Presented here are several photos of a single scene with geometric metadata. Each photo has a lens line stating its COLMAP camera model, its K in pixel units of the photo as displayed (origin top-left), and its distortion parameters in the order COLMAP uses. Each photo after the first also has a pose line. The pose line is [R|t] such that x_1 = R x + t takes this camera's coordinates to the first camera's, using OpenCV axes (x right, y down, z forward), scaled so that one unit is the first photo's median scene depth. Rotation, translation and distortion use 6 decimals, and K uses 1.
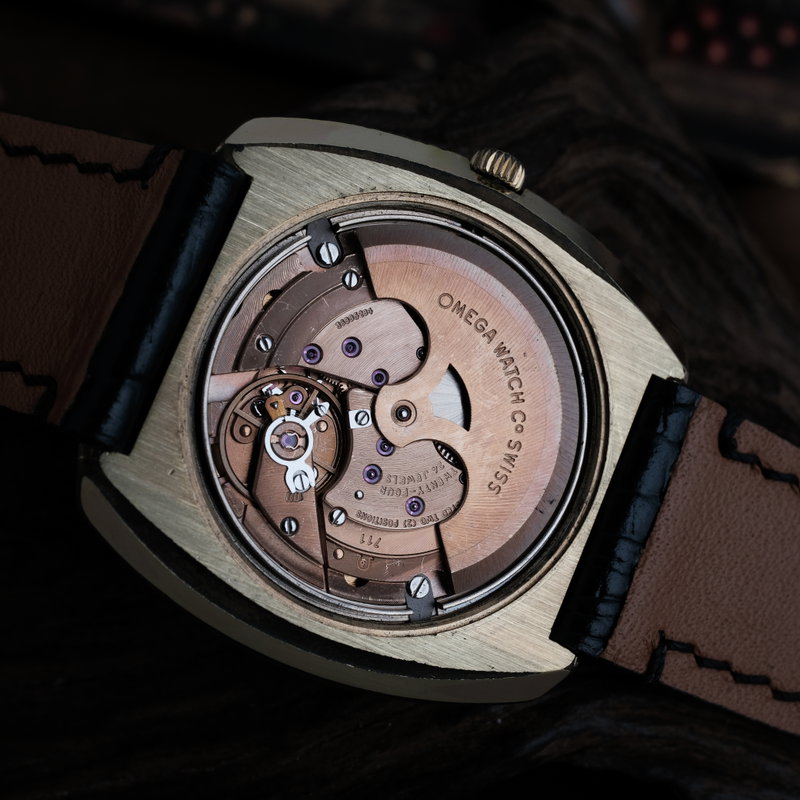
lens RADIAL K [[1475.6, 0, 400.0], [0, 1475.6, 400.0], [0, 0, 1]] dist [0.182117, -4.230193]
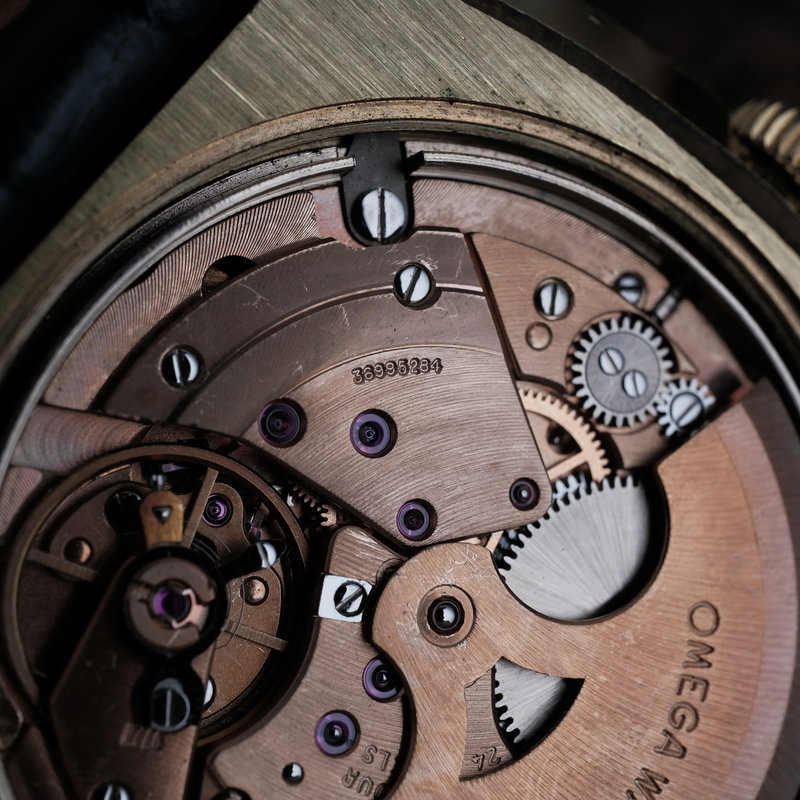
lens RADIAL K [[1893.2, 0, 400.0], [0, 1893.2, 400.0], [0, 0, 1]] dist [0.001789, -0.064577]
pose [[0.960161, 0.279160, 0.012648, -0.034885], [-0.277190, 0.957172, -0.083596, -0.001068], [-0.035443, 0.076759, 0.996419, 0.448634]]
